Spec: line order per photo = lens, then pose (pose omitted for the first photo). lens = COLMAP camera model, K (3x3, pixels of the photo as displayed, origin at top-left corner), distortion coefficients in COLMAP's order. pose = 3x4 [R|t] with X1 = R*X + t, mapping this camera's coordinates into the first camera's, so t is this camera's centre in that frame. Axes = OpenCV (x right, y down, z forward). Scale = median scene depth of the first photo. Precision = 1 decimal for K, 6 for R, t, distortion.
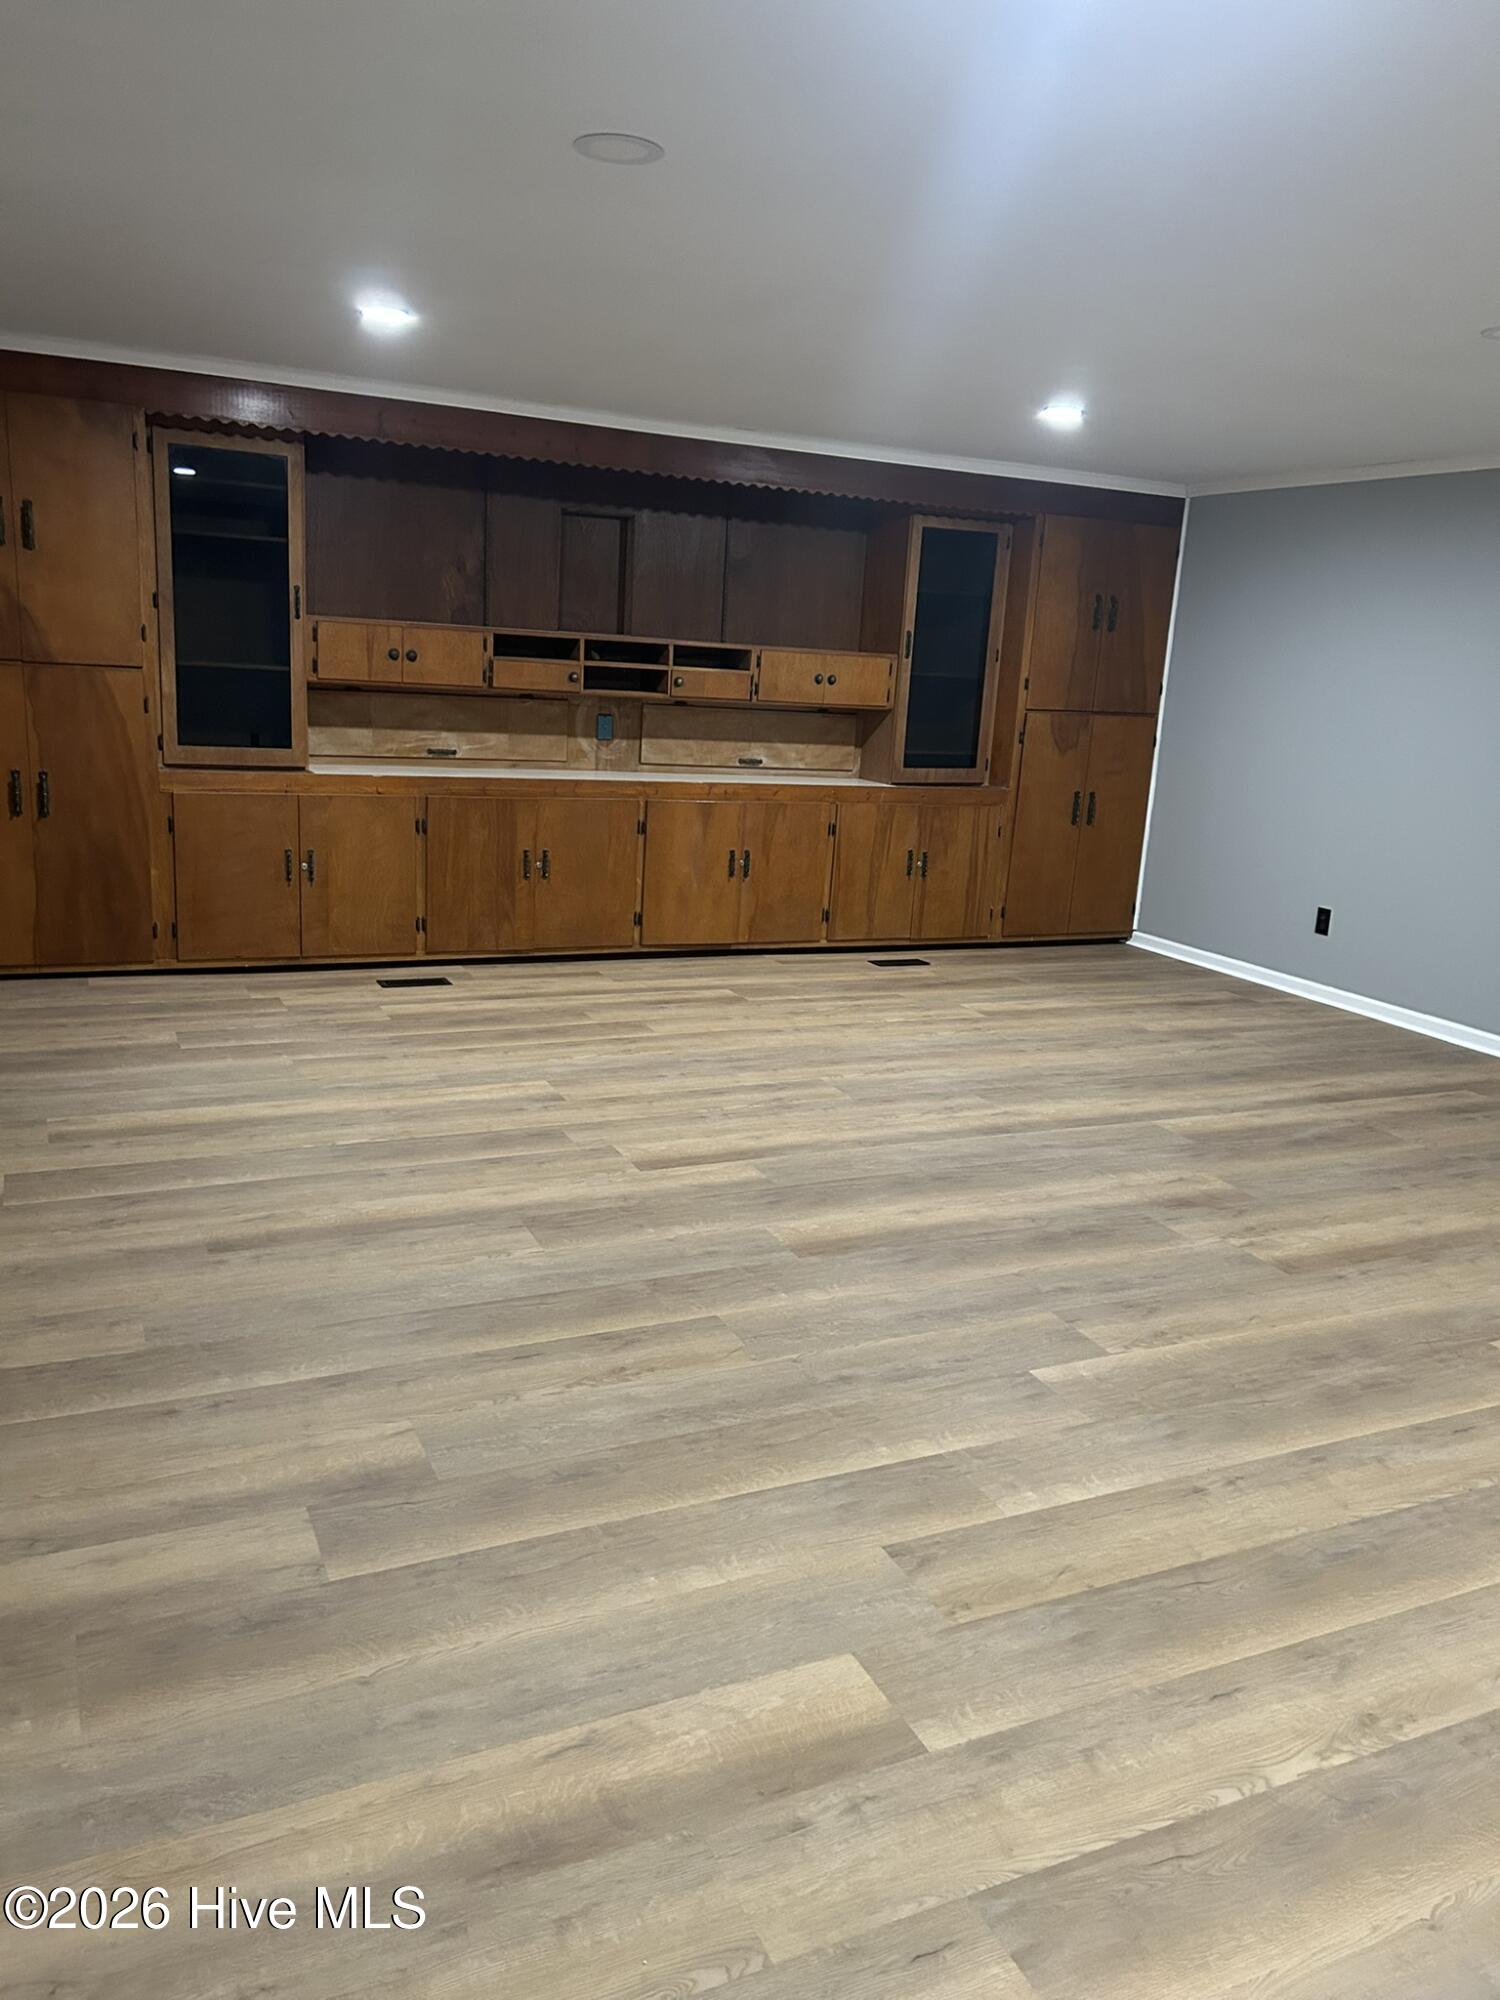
lens RADIAL K [[1491.9, 0, 764.8], [0, 1491.9, 995.5], [0, 0, 1]] dist [0.064008, -0.061245]
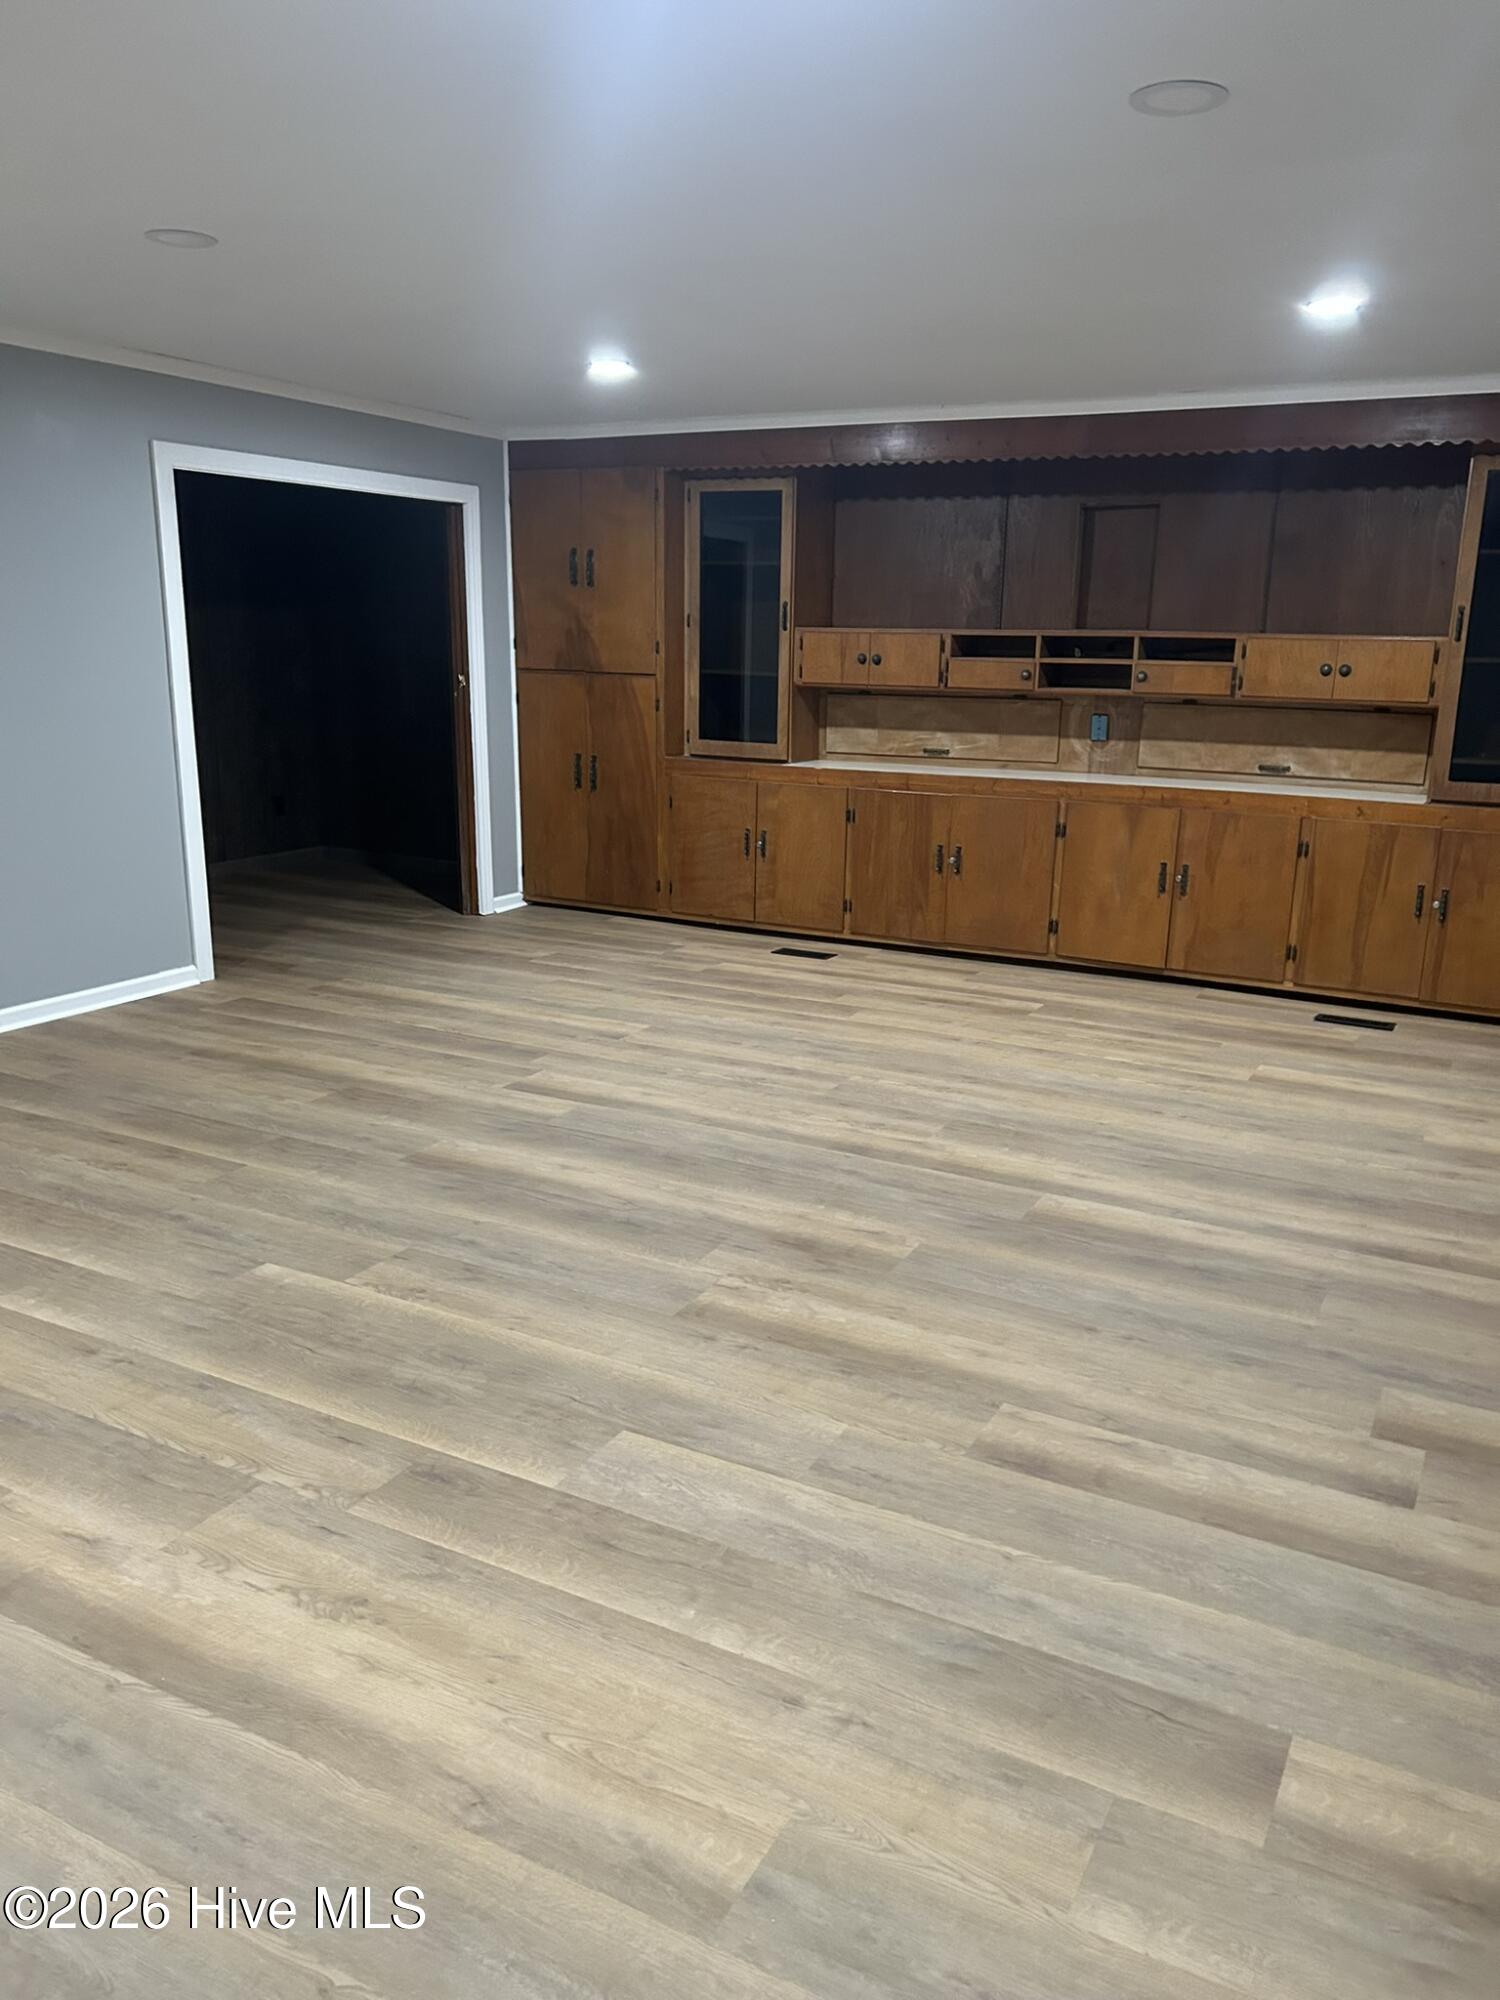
lens RADIAL K [[1491.9, 0, 766.3], [0, 1491.9, 1011.0], [0, 0, 1]] dist [0.064008, -0.061245]
pose [[0.594562, 0.147904, -0.790329, 0.722036], [-0.164158, 0.984561, 0.060757, -0.033262], [0.787114, 0.093615, 0.609663, 0.352675]]
